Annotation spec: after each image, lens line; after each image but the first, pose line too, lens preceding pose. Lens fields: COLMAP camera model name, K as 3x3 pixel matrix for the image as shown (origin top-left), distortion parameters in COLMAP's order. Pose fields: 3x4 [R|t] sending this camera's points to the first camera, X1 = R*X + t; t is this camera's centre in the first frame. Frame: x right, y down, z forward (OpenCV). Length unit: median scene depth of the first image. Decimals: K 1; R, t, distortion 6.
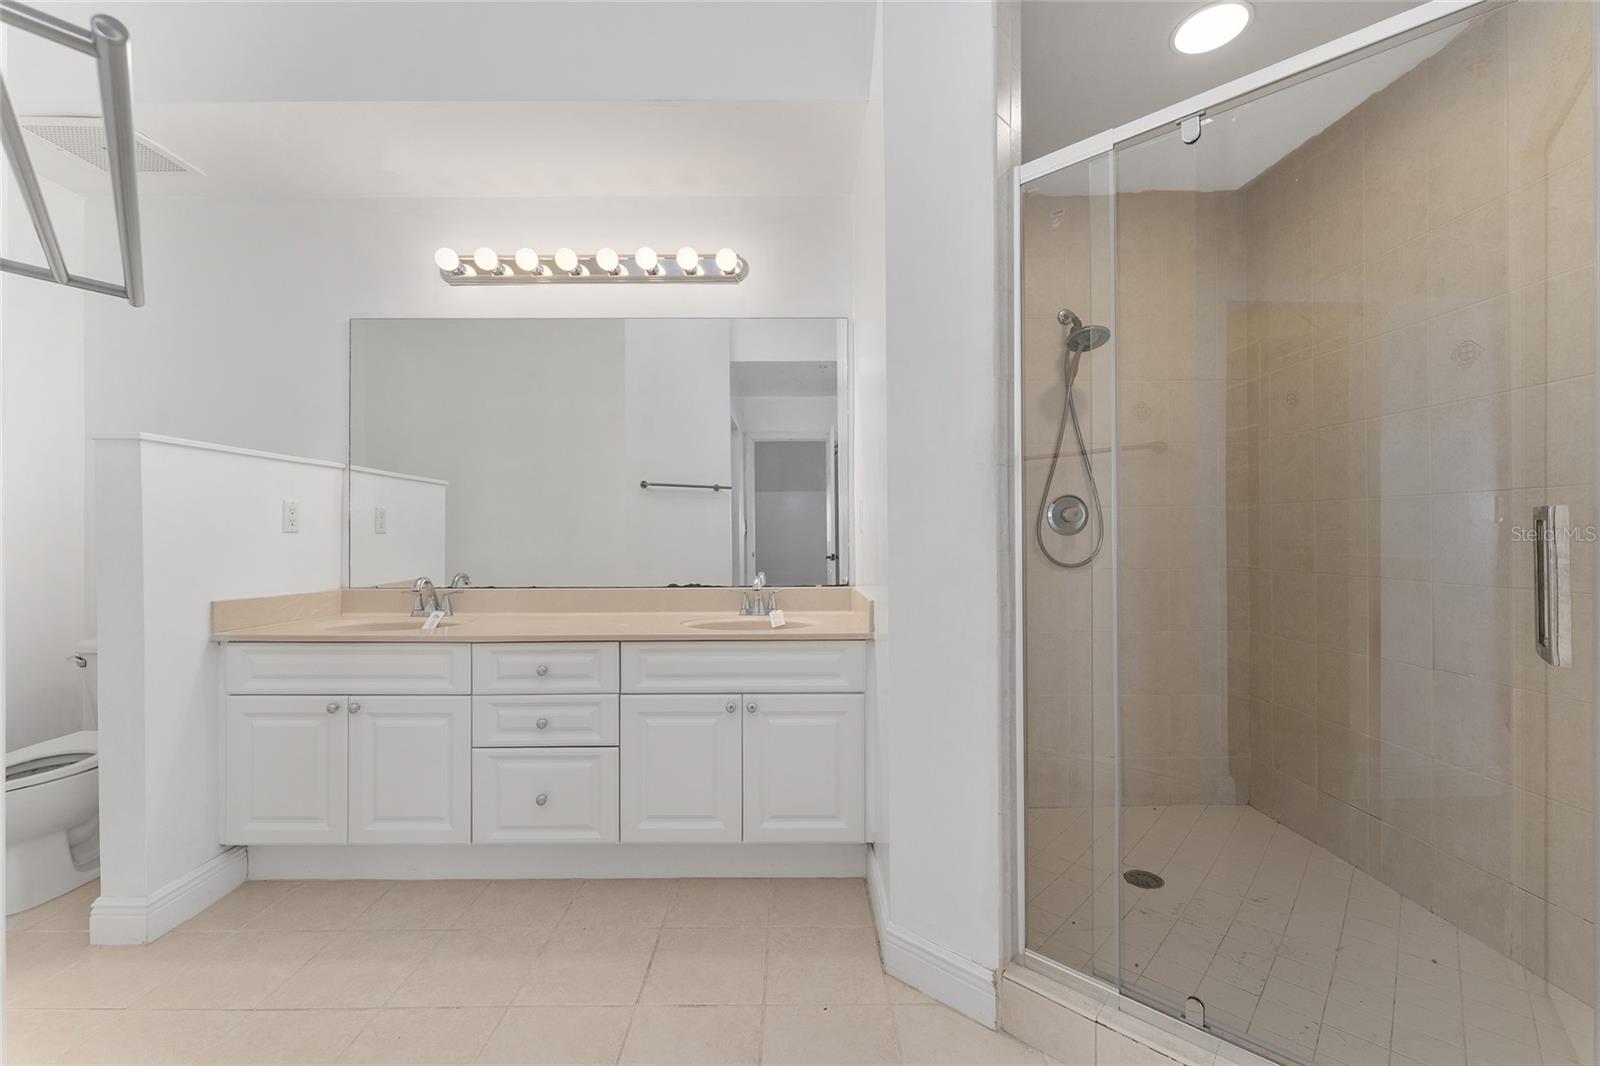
lens RADIAL K [[640.7, 0, 799.8], [0, 640.7, 540.3], [0, 0, 1]] dist [-0.000068, -0.000196]
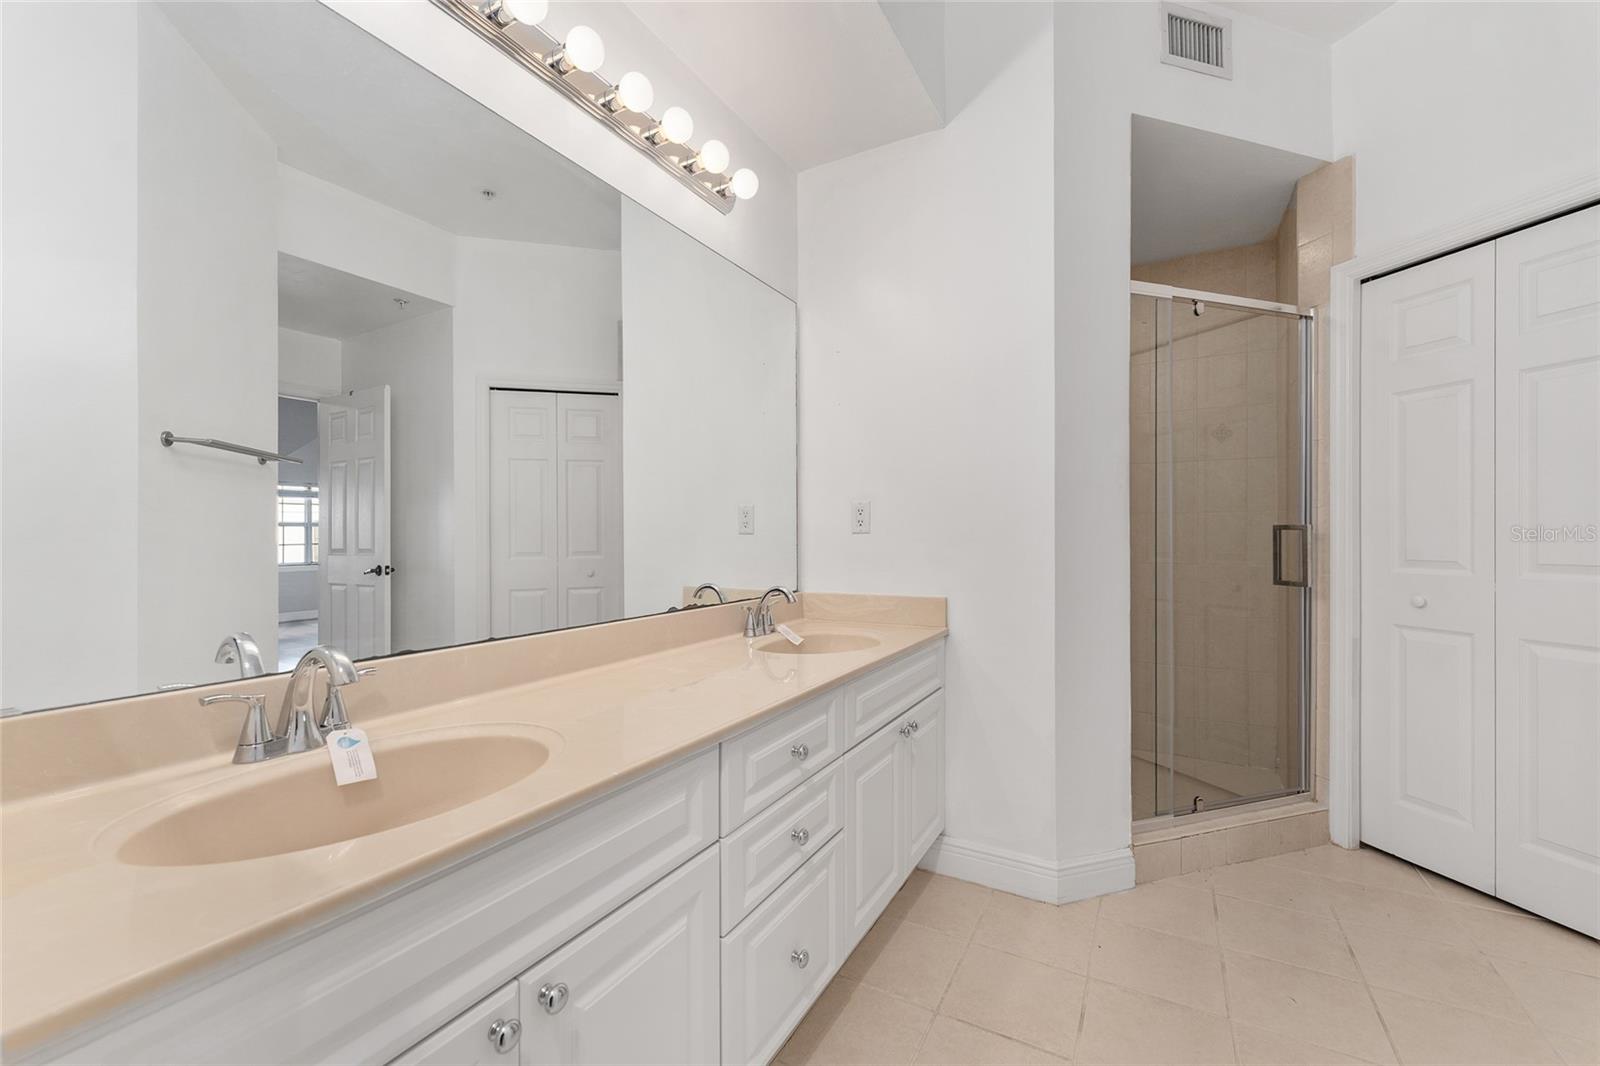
lens RADIAL K [[642.7, 0, 797.1], [0, 642.7, 541.9], [0, 0, 1]] dist [0.000458, -0.000096]
pose [[0.500844, -0.008468, 0.865496, -0.745191], [0.009620, 0.999945, 0.004216, -0.005315], [-0.865484, 0.006214, 0.500898, 0.536858]]
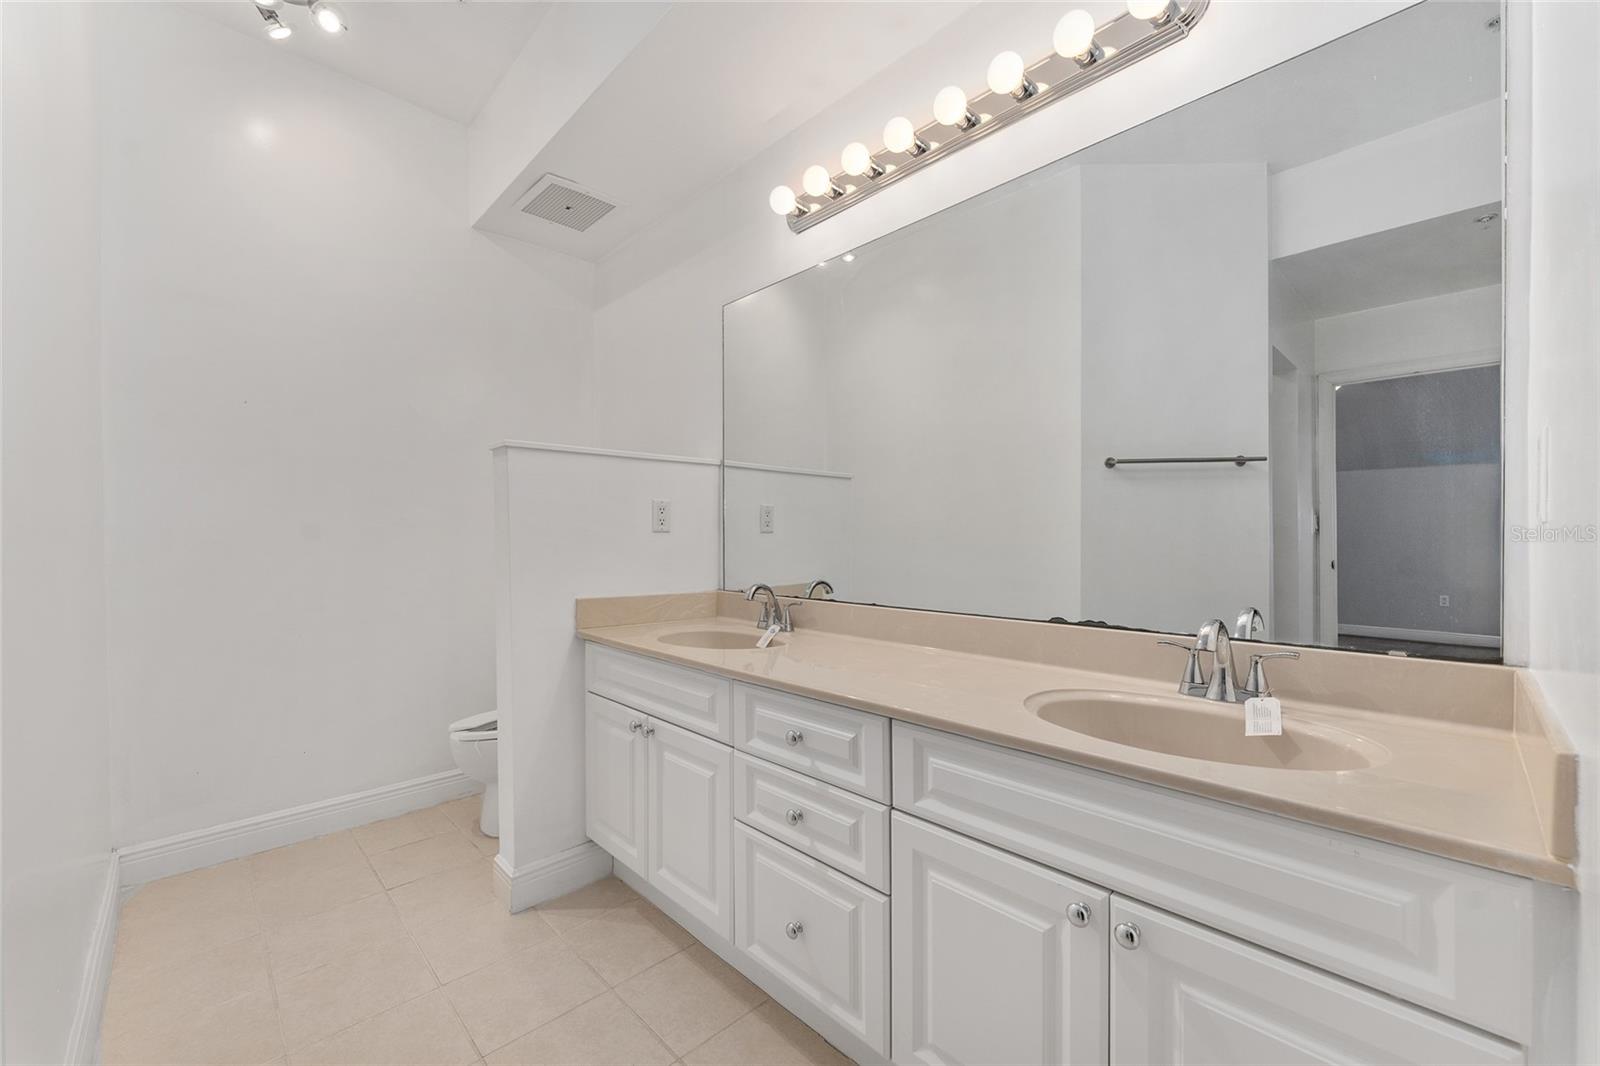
lens RADIAL K [[642.7, 0, 797.1], [0, 642.7, 541.9], [0, 0, 1]] dist [0.000458, -0.000096]
pose [[0.688493, 0.007465, -0.725205, 0.065689], [-0.003352, 0.999969, 0.007111, -0.004690], [0.725235, -0.002465, 0.688497, 0.424599]]
